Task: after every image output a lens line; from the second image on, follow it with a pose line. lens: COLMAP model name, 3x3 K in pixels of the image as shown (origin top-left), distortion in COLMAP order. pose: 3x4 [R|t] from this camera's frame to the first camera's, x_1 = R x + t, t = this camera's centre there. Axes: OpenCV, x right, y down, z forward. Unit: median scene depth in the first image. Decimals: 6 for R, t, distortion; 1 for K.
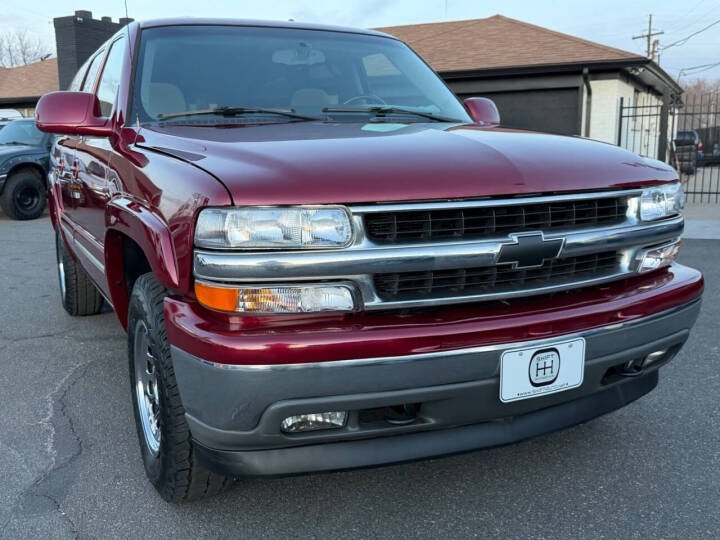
lens RADIAL K [[854.2, 0, 349.6], [0, 854.2, 268.6], [0, 0, 1]] dist [0.209323, -0.526730]
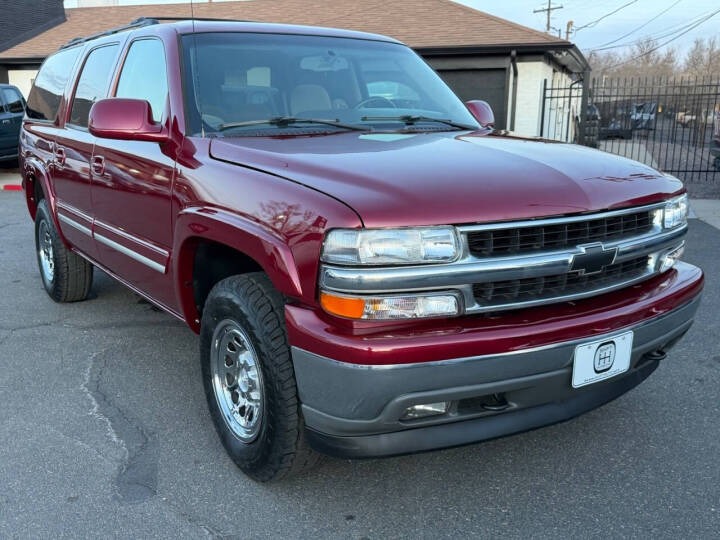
lens RADIAL K [[875.1, 0, 360.0], [0, 875.1, 270.0], [0, 0, 1]] dist [0.194766, -0.453525]
pose [[0.987630, -0.013969, 0.156179, -0.291943], [0.006380, 0.998779, 0.048988, -0.066864], [-0.156672, -0.047386, 0.986513, -0.148775]]
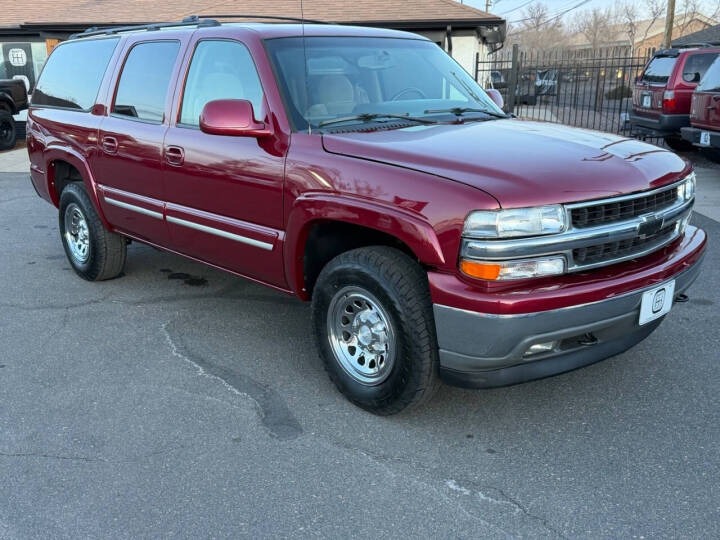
lens RADIAL K [[911.7, 0, 361.6], [0, 911.7, 287.6], [0, 0, 1]] dist [0.206518, -0.524269]
pose [[0.948885, -0.068084, 0.308192, -0.776243], [0.035742, 0.993355, 0.109399, -0.108466], [-0.313593, -0.092791, 0.945013, -0.396589]]
